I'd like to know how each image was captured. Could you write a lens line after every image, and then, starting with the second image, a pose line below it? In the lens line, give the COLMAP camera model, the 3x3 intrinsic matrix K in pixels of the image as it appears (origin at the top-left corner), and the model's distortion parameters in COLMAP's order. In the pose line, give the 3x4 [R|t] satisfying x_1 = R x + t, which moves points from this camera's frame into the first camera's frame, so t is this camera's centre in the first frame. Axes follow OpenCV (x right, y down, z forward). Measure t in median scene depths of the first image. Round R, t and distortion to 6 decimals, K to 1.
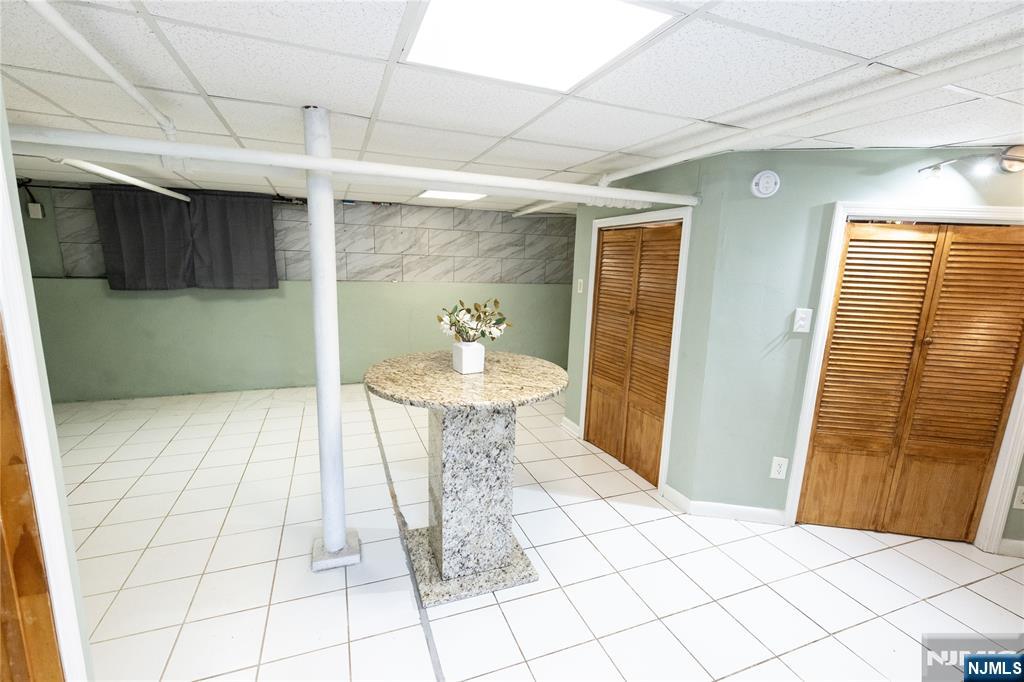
lens RADIAL K [[458.1, 0, 508.1], [0, 458.1, 346.0], [0, 0, 1]] dist [-0.000096, 0.000111]
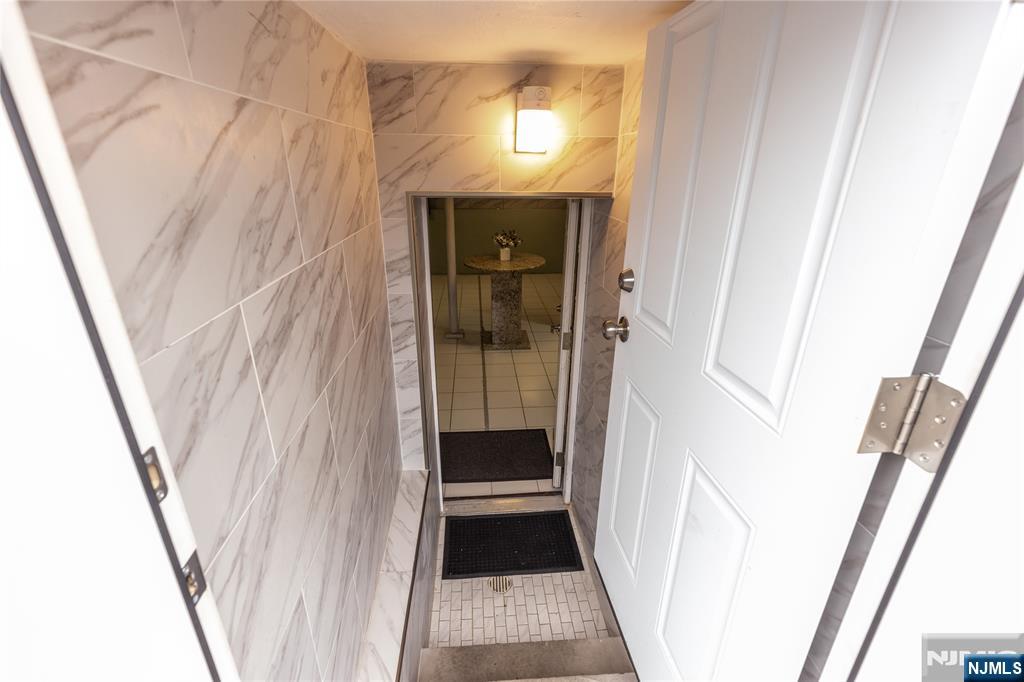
lens RADIAL K [[458.1, 0, 510.4], [0, 458.1, 340.9], [0, 0, 1]] dist [-0.000096, 0.000111]
pose [[0.957891, 0.081120, -0.275434, 0.651873], [-0.031052, 0.982902, 0.181491, 0.034728], [0.285448, -0.165296, 0.944032, -1.362681]]
